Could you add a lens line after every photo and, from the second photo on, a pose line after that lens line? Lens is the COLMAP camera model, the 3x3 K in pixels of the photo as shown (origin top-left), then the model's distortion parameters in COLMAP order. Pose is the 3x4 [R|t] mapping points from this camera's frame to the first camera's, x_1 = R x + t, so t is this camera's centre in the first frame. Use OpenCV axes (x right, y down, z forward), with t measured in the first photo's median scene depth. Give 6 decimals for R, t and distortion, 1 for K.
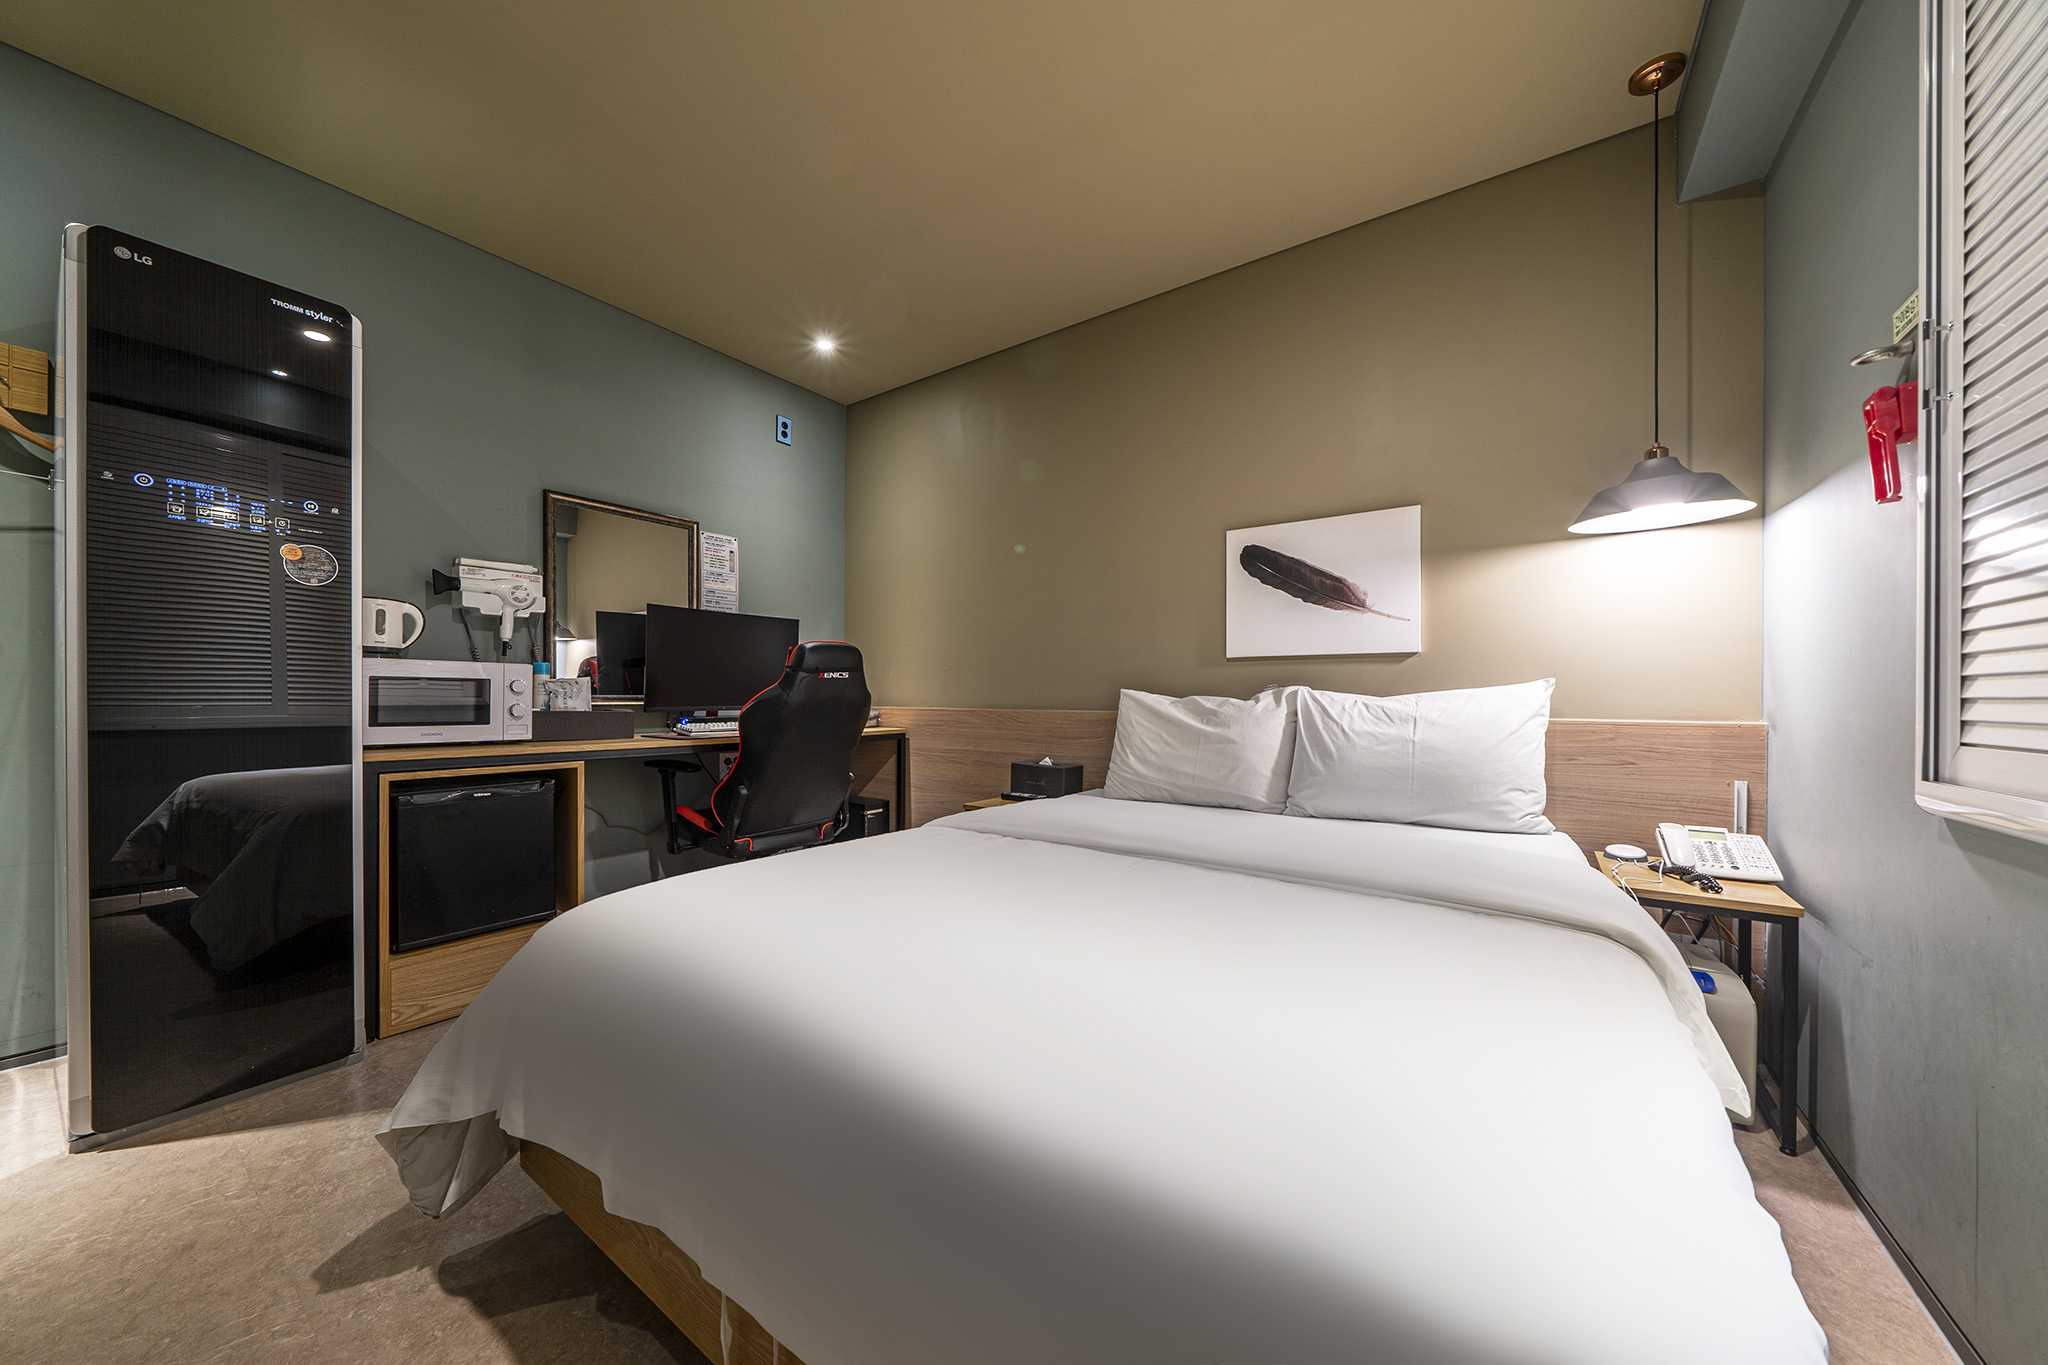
lens RADIAL K [[704.6, 0, 1013.6], [0, 704.6, 695.5], [0, 0, 1]] dist [0.000136, -0.000017]
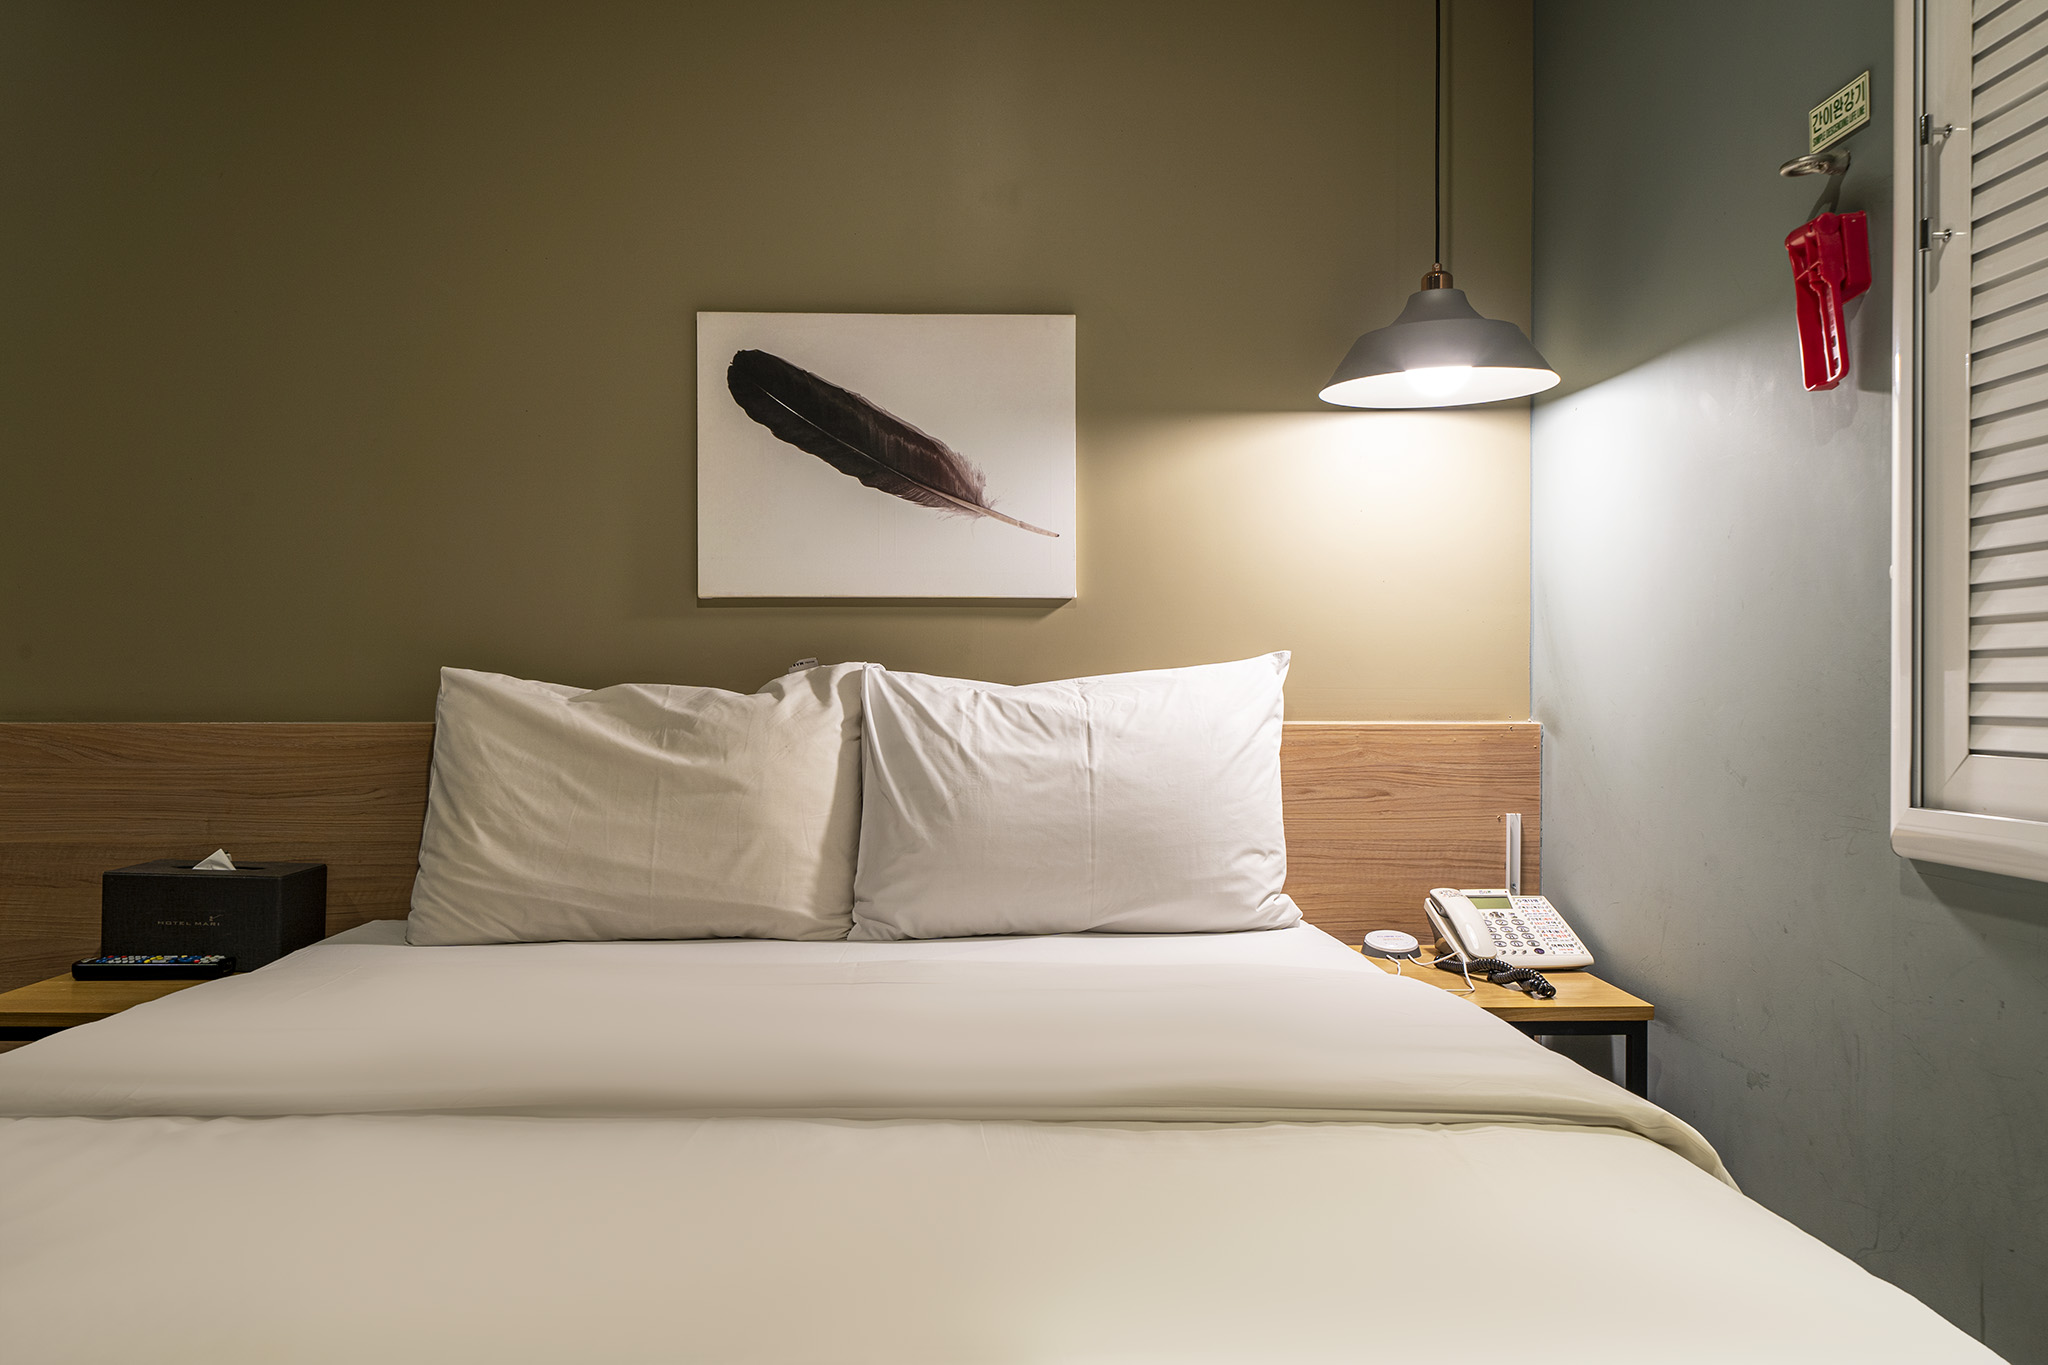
lens RADIAL K [[1393.2, 0, 1024.0], [0, 1393.2, 682.5], [0, 0, 1]] dist [0.000858, 0.002083]
pose [[0.794331, -0.001923, 0.607482, -0.079613], [0.002362, 0.999997, 0.000076, 0.000508], [-0.607480, 0.001374, 0.794333, 0.208716]]
